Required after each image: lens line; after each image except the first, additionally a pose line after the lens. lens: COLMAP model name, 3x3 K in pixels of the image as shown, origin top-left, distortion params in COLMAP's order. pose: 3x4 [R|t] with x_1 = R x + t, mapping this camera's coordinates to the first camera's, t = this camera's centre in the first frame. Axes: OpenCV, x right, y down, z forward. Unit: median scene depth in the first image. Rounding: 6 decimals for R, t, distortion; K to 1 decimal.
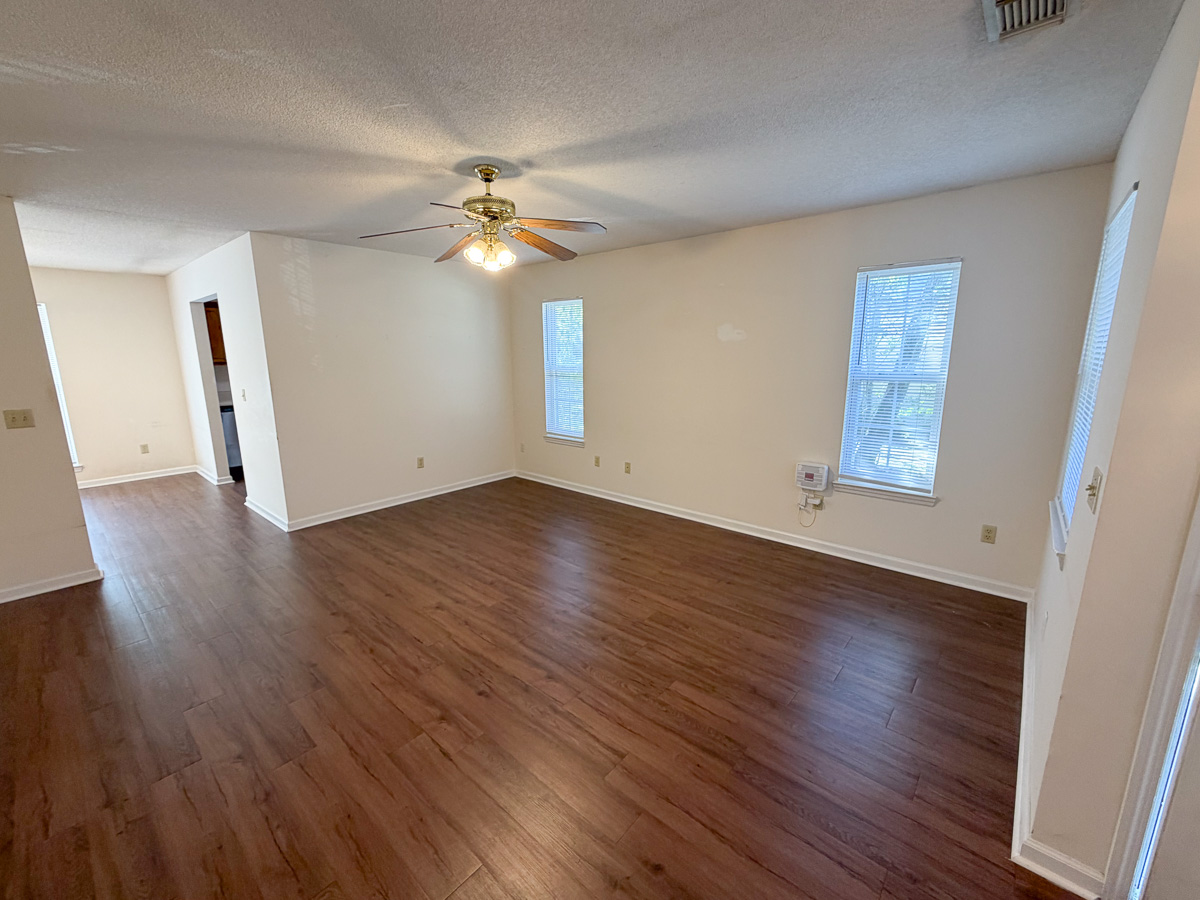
lens RADIAL K [[486.5, 0, 596.8], [0, 486.5, 447.8], [0, 0, 1]] dist [-0.004200, -0.000035]
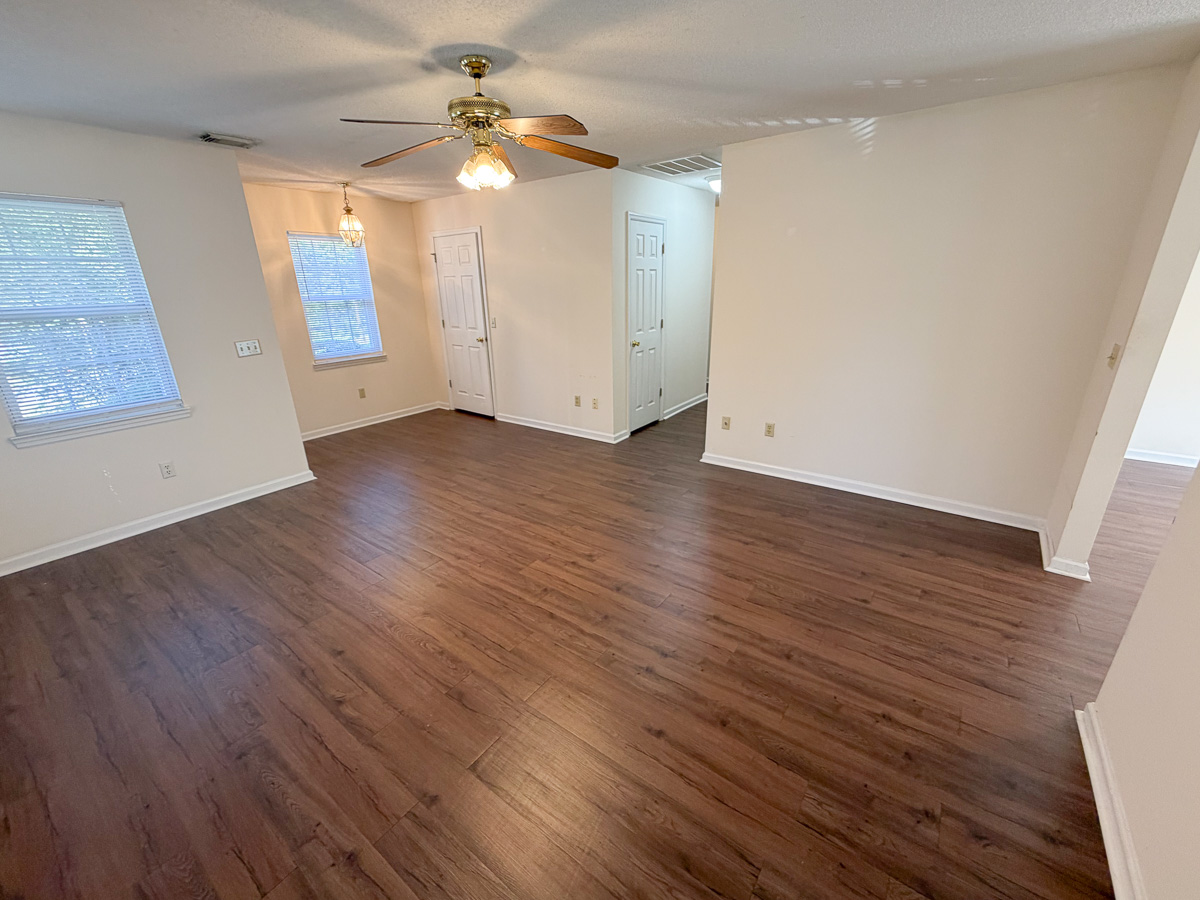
lens RADIAL K [[486.5, 0, 596.0], [0, 486.5, 448.8], [0, 0, 1]] dist [-0.004200, -0.000035]
pose [[-0.996359, 0.051514, -0.067932, -0.291024], [0.009403, 0.858344, 0.512989, -0.365385], [0.084735, 0.510482, -0.855703, 1.771220]]
